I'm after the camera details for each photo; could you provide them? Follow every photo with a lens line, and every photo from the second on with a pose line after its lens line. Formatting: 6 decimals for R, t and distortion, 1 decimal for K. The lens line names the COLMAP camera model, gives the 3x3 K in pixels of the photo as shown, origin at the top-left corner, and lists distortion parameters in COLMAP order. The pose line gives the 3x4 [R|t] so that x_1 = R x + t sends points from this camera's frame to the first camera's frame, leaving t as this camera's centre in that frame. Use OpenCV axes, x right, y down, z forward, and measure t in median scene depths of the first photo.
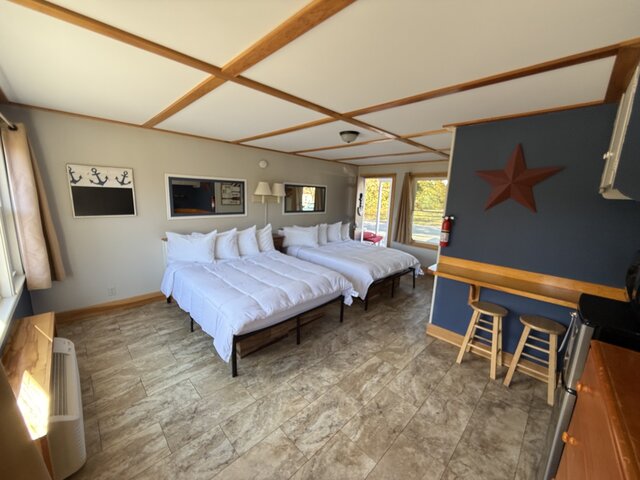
lens RADIAL K [[254.6, 0, 317.2], [0, 254.6, 240.6], [0, 0, 1]] dist [-0.005820, 0.001017]
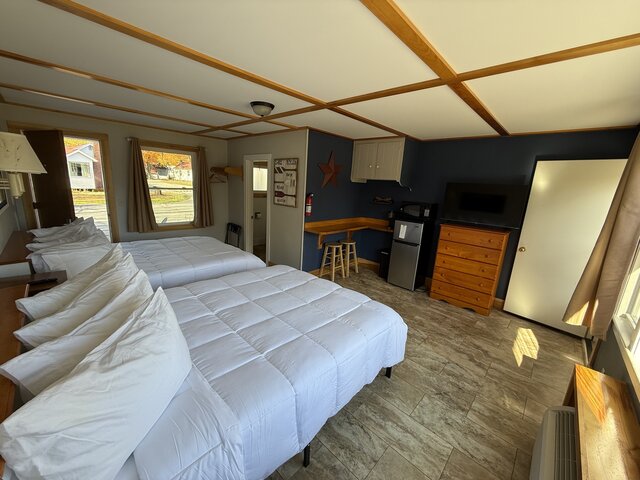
lens RADIAL K [[254.6, 0, 319.3], [0, 254.6, 240.0], [0, 0, 1]] dist [-0.005820, 0.001017]
pose [[-0.030940, -0.261094, 0.964817, -1.058236], [0.118232, 0.957546, 0.262918, -0.249857], [-0.992504, 0.122207, 0.001243, 1.120997]]
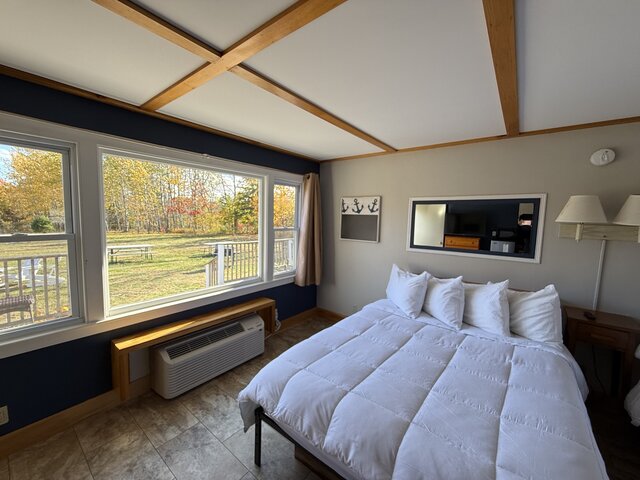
lens RADIAL K [[254.6, 0, 317.3], [0, 254.6, 241.1], [0, 0, 1]] dist [-0.005820, 0.001017]
pose [[0.122421, 0.064702, -0.990367, 0.340026], [-0.194542, 0.980079, 0.039982, -0.134540], [0.973225, 0.187773, 0.132569, 0.888486]]
